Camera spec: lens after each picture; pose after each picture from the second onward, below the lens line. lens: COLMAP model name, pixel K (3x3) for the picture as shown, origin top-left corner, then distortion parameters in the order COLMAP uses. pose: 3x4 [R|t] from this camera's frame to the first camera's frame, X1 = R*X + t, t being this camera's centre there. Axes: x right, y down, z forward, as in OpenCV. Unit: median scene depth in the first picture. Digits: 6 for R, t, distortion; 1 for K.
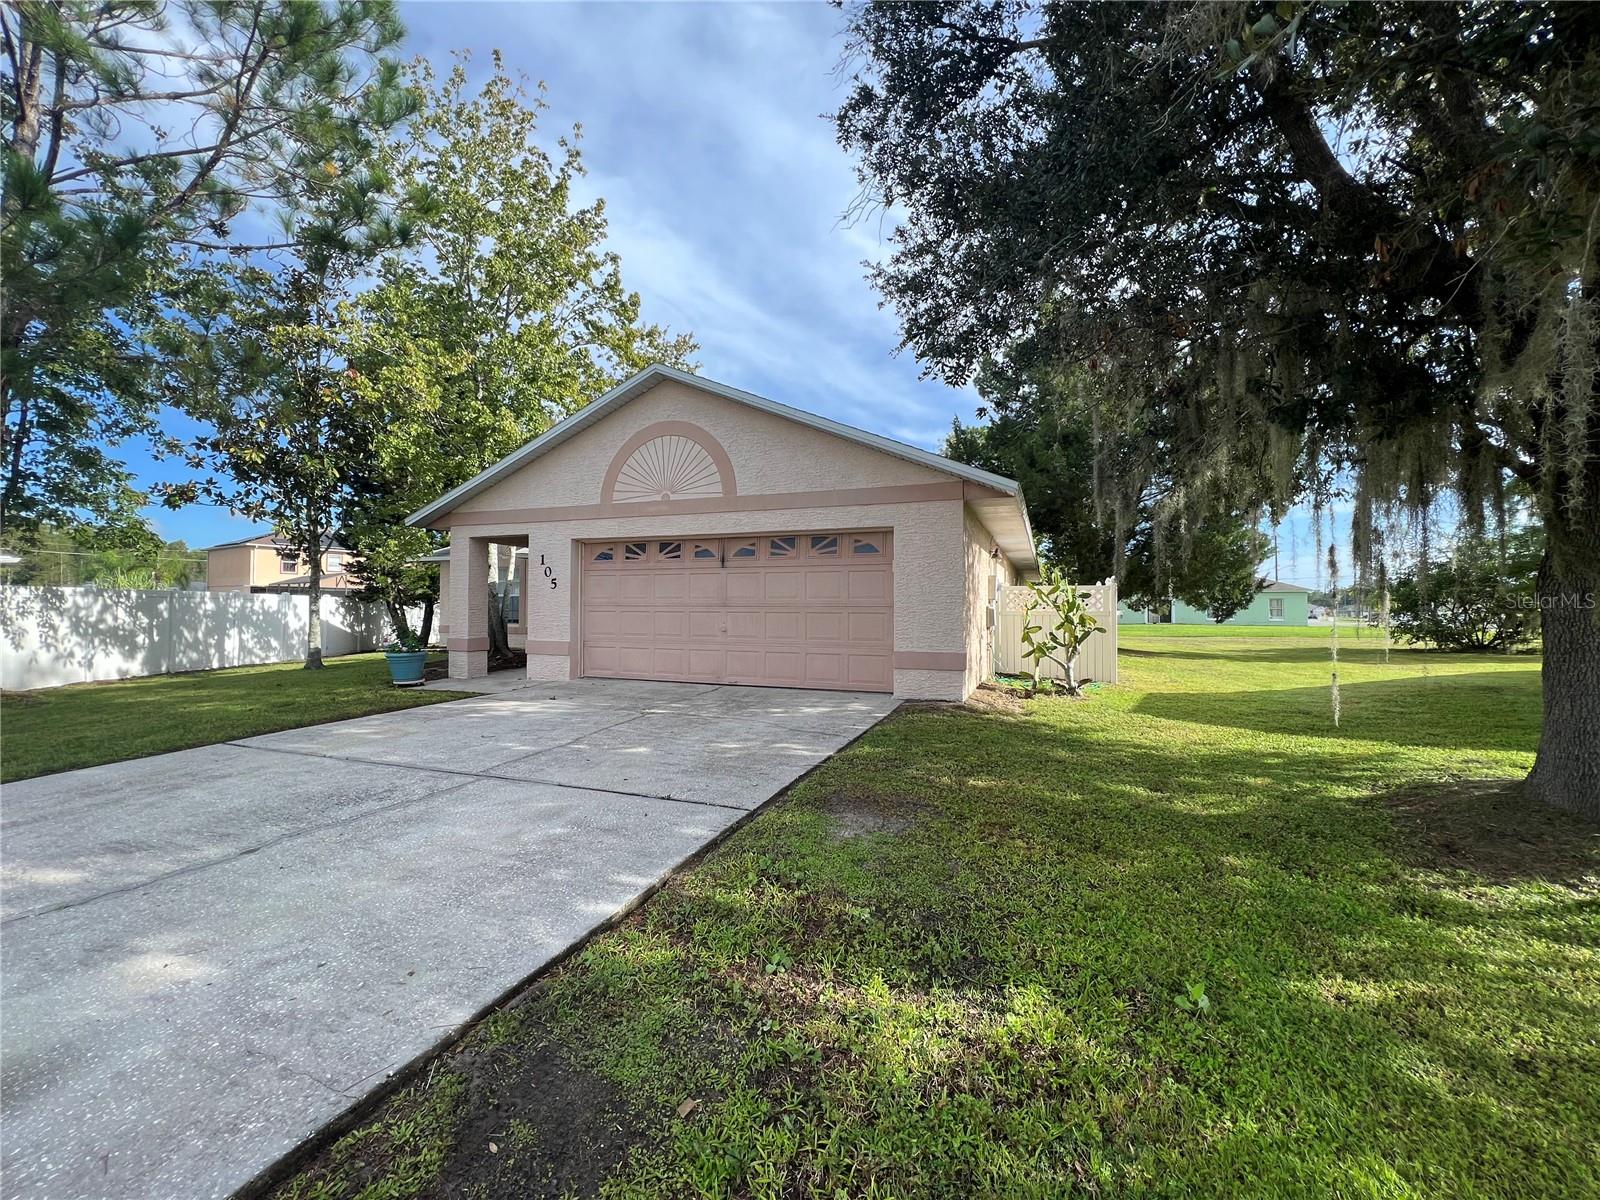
lens RADIAL K [[643.3, 0, 796.7], [0, 643.3, 594.3], [0, 0, 1]] dist [-0.003038, 0.000722]
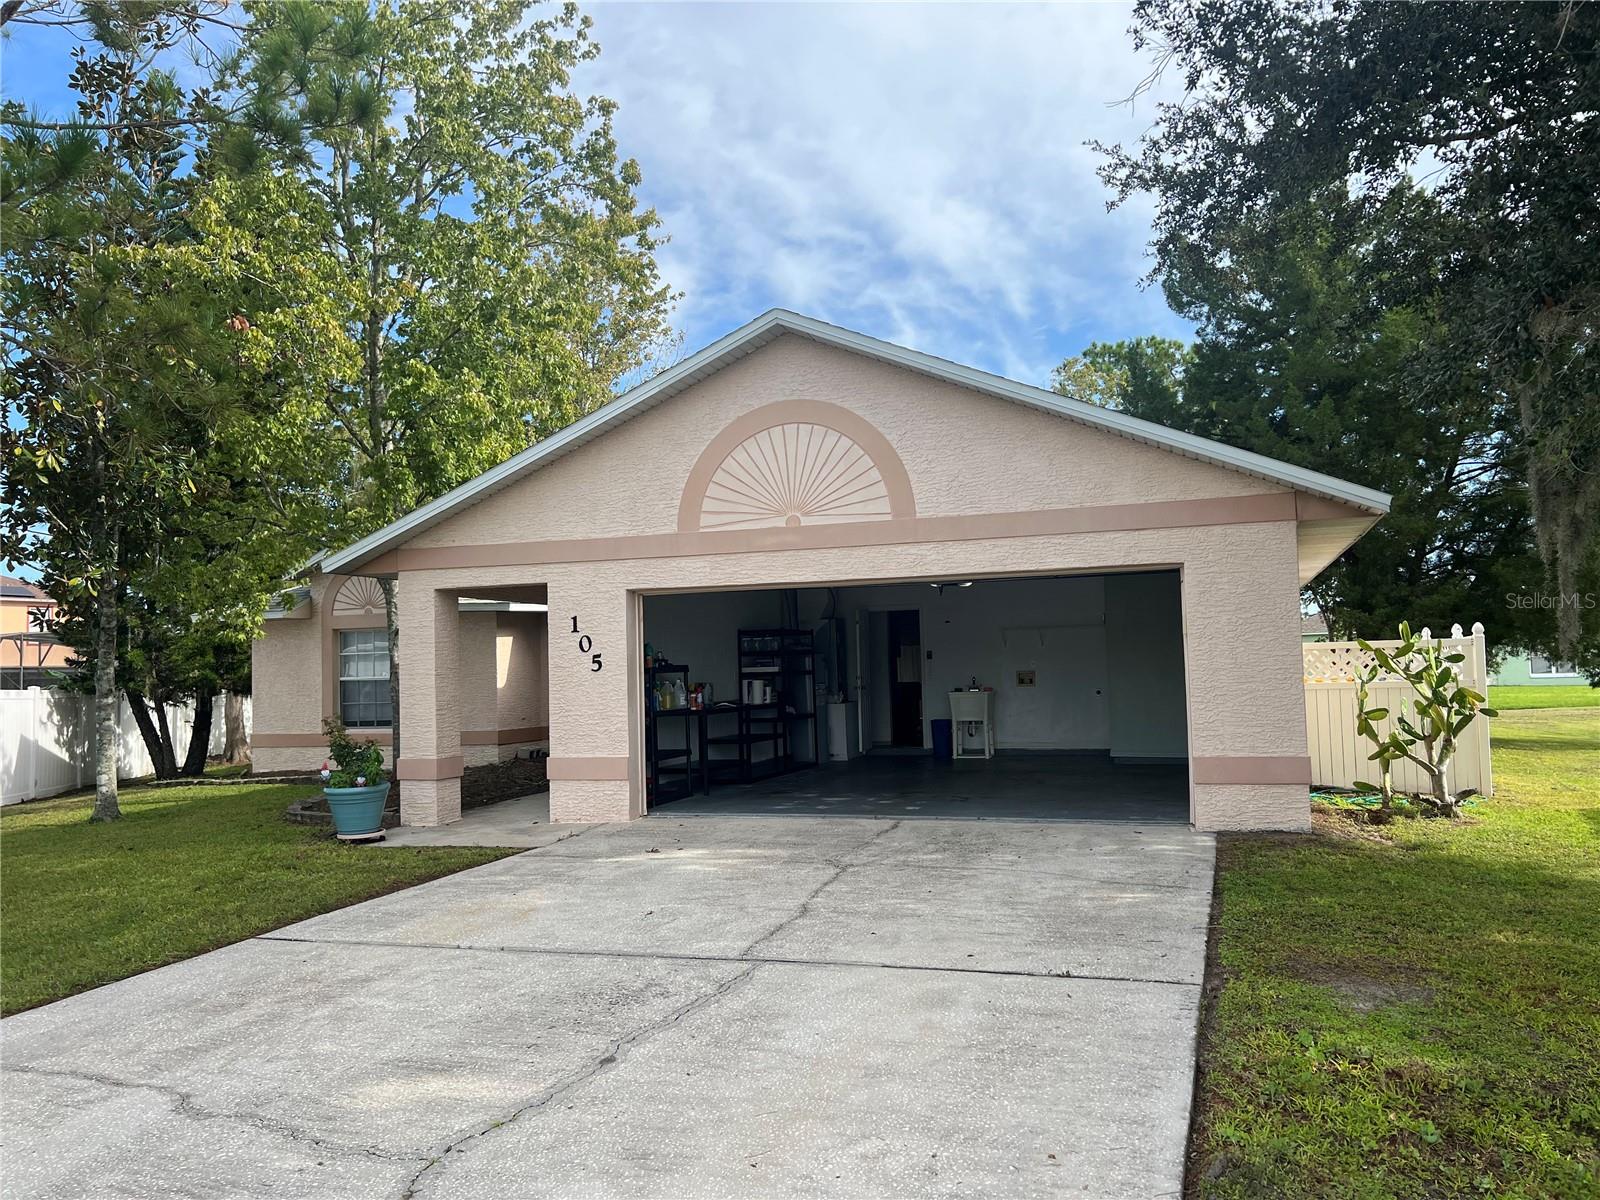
lens RADIAL K [[1199.9, 0, 807.4], [0, 1199.9, 612.7], [0, 0, 1]] dist [0.046806, -0.052561]
pose [[0.998456, -0.028921, 0.047416, -0.253016], [0.030253, 0.999161, -0.027606, -0.029987], [-0.046578, 0.028998, 0.998494, -0.168218]]
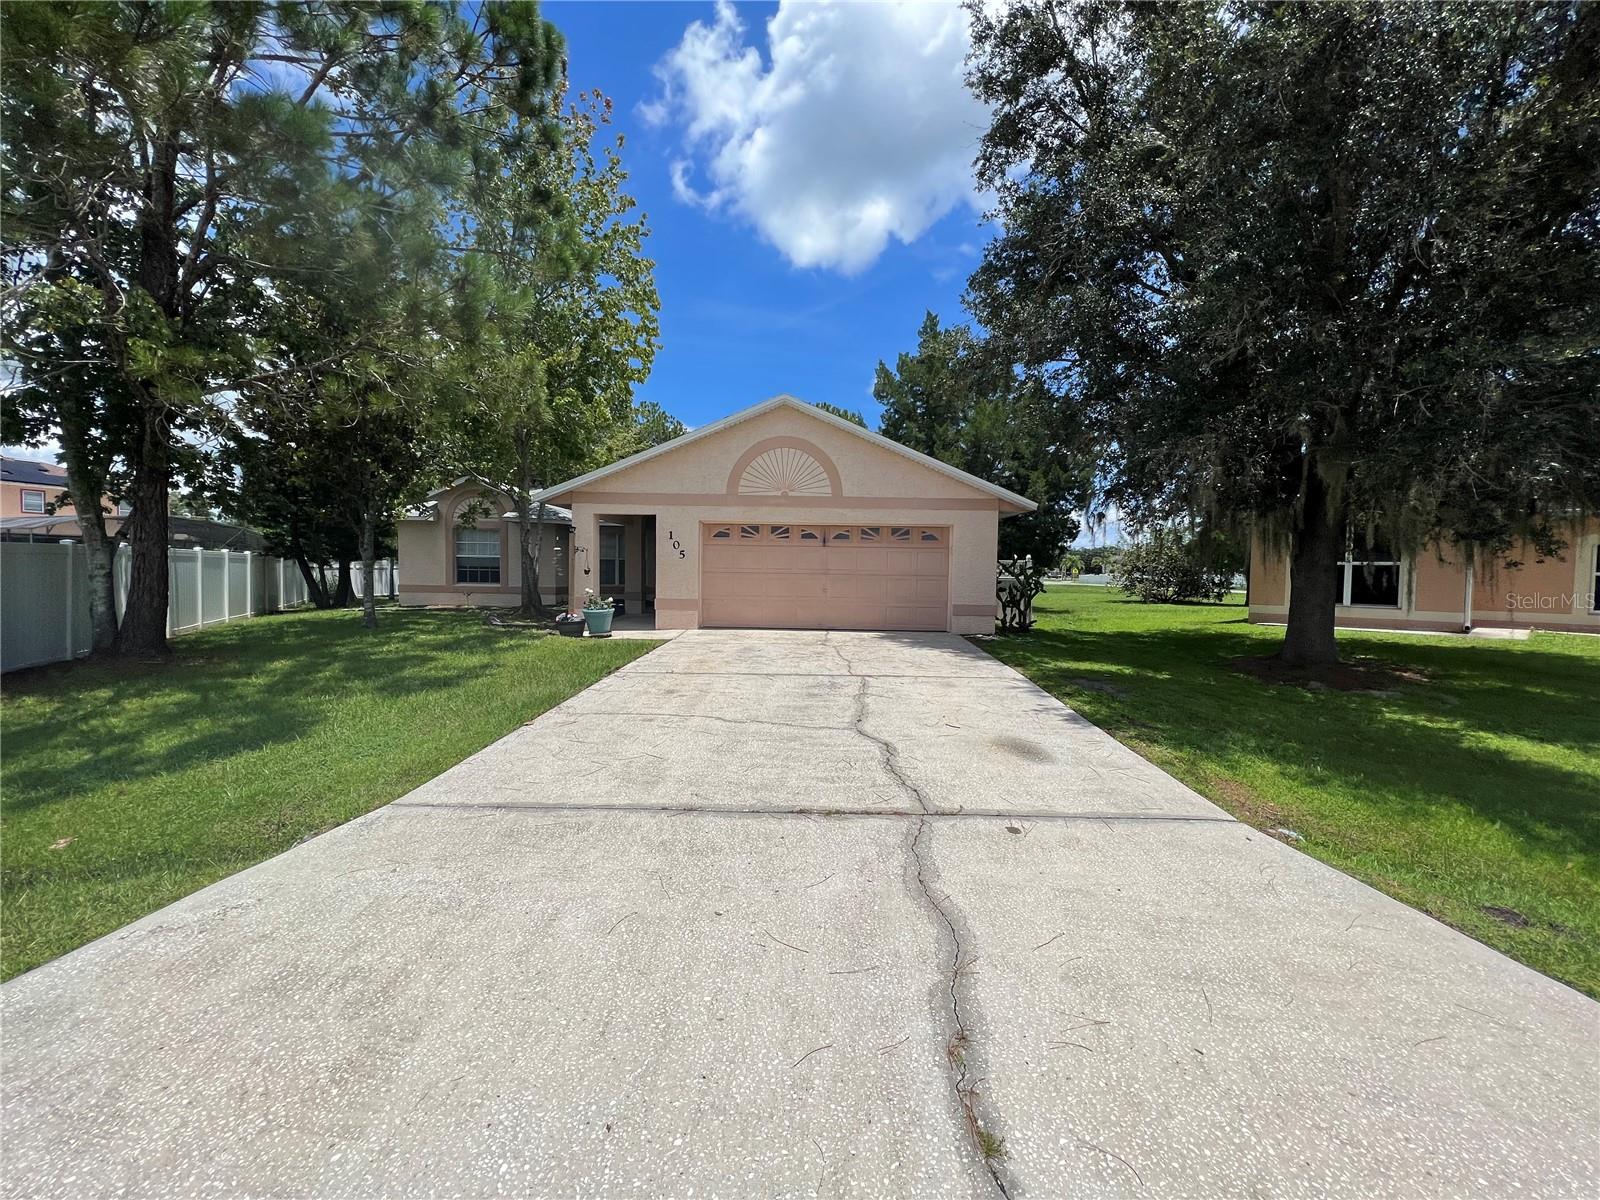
lens RADIAL K [[643.3, 0, 796.7], [0, 643.3, 594.3], [0, 0, 1]] dist [-0.003038, 0.000722]
pose [[0.938282, -0.007140, 0.345798, -0.660105], [-0.016758, 0.997674, 0.066070, -0.030405], [-0.345465, -0.067787, 0.935980, -0.287830]]
